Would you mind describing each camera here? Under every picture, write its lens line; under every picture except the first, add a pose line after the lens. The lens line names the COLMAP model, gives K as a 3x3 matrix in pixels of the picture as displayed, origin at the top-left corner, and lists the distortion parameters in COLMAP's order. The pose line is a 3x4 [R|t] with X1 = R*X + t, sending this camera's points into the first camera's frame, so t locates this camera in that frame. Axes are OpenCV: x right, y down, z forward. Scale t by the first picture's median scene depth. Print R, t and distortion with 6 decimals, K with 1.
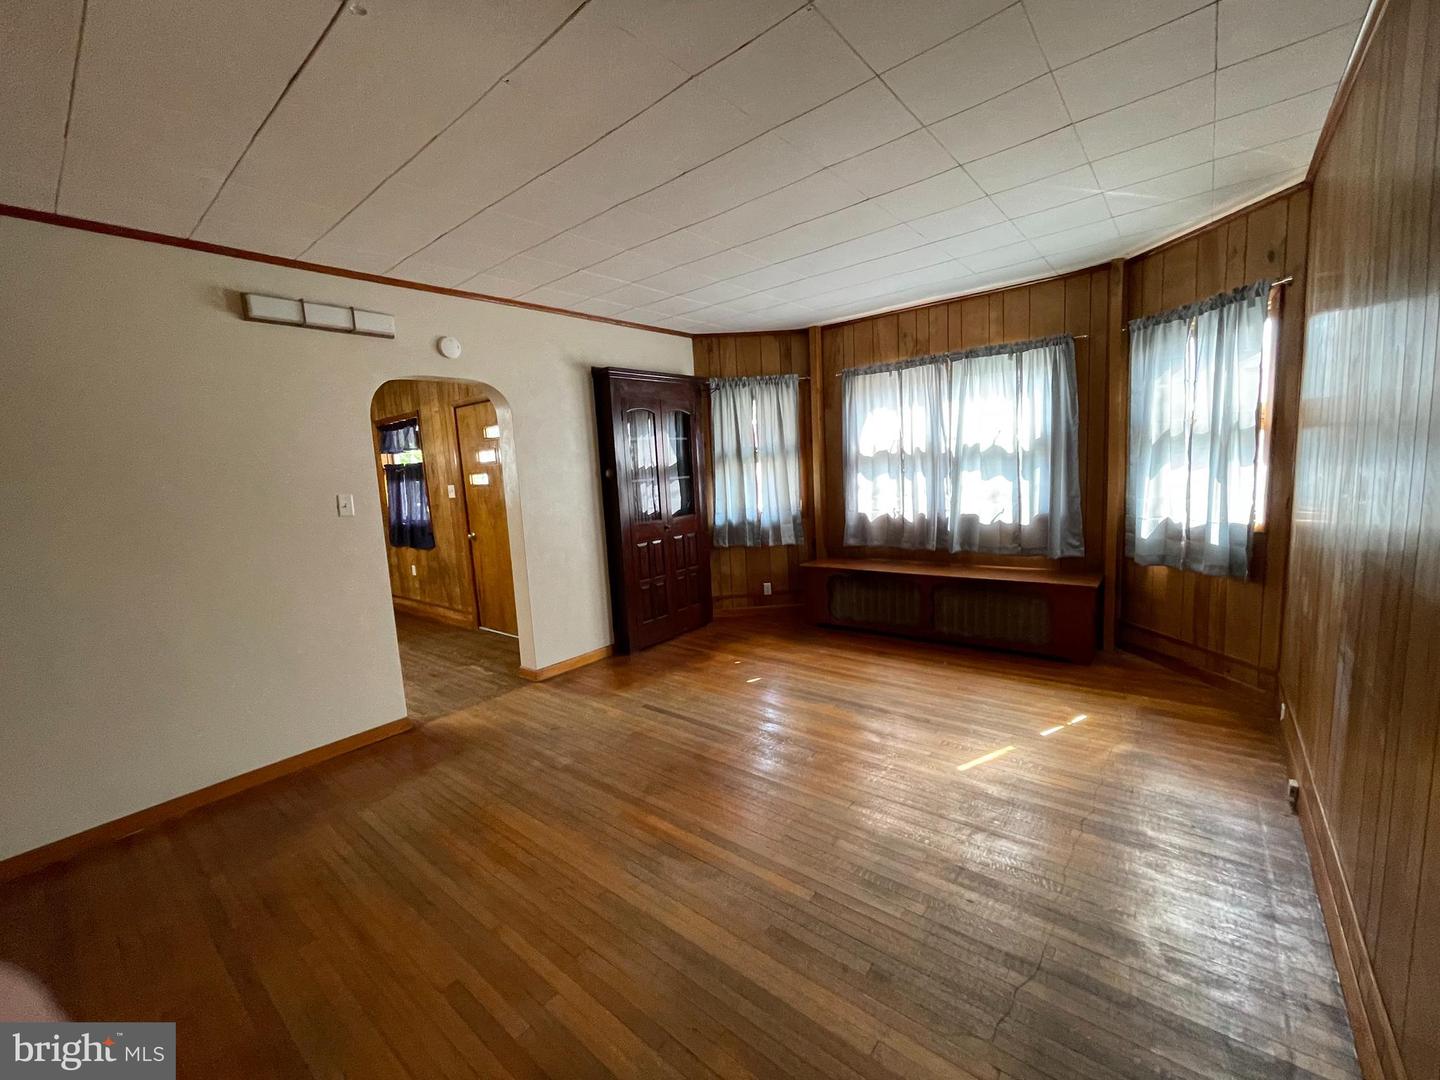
lens RADIAL K [[586.4, 0, 715.5], [0, 586.4, 540.3], [0, 0, 1]] dist [-0.006169, 0.003584]
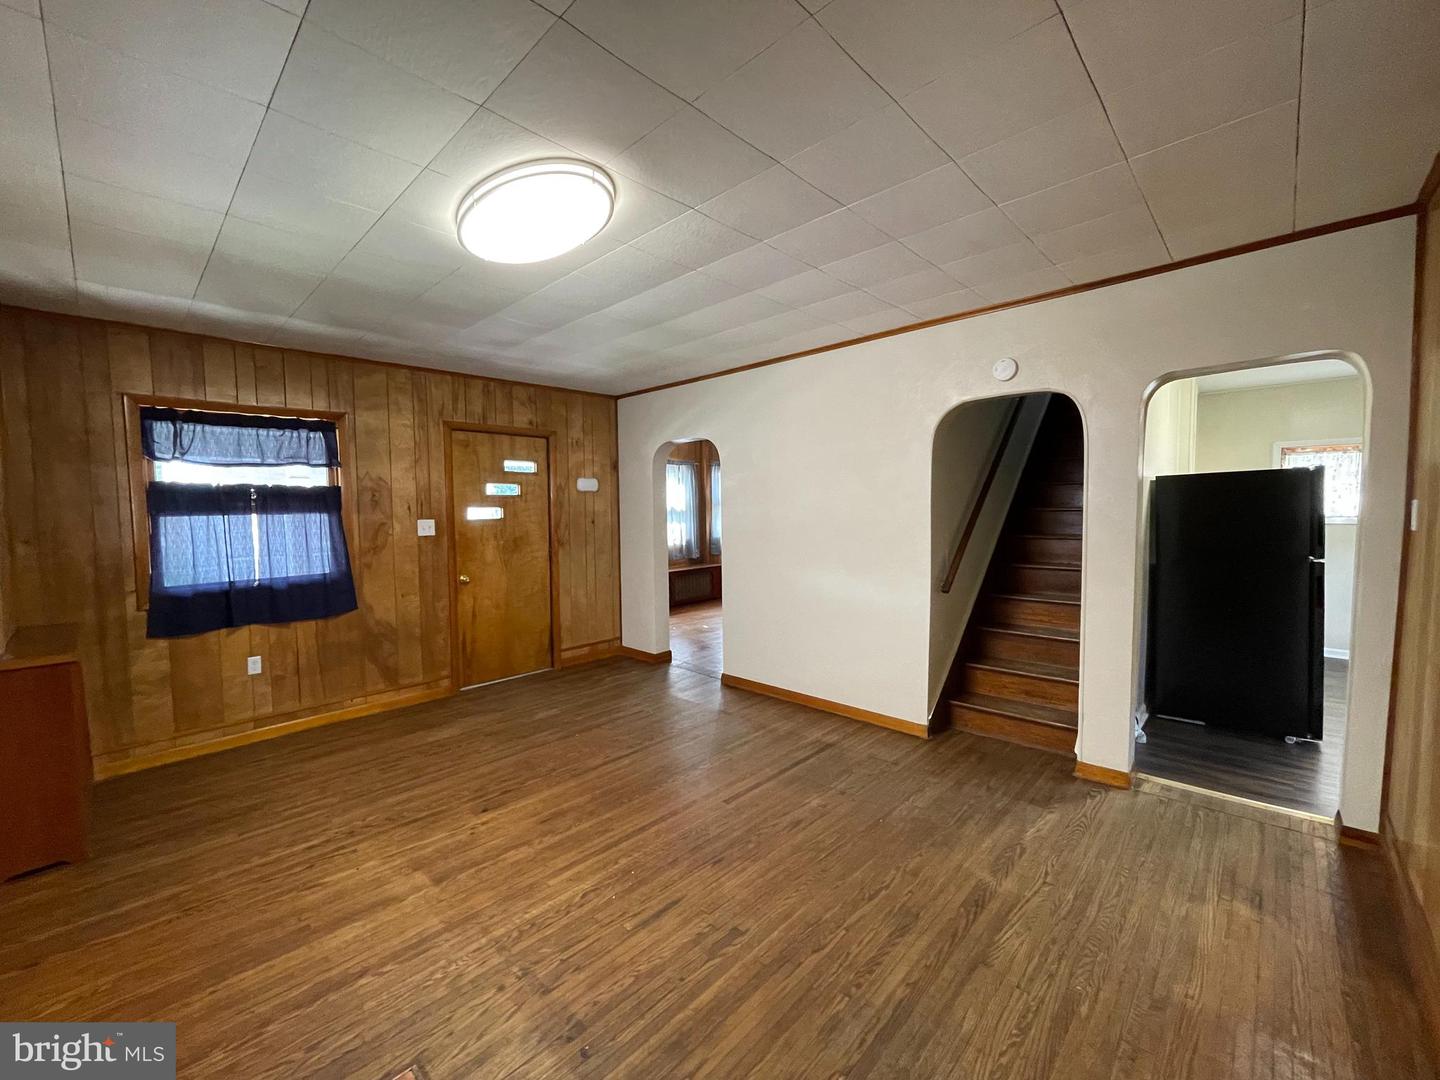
lens RADIAL K [[586.4, 0, 715.5], [0, 586.4, 540.3], [0, 0, 1]] dist [-0.006169, 0.003584]
pose [[0.072777, -0.000079, 0.997348, -1.565025], [0.136675, 0.990566, -0.009895, -0.005300], [-0.987939, 0.137033, 0.072101, 0.712020]]
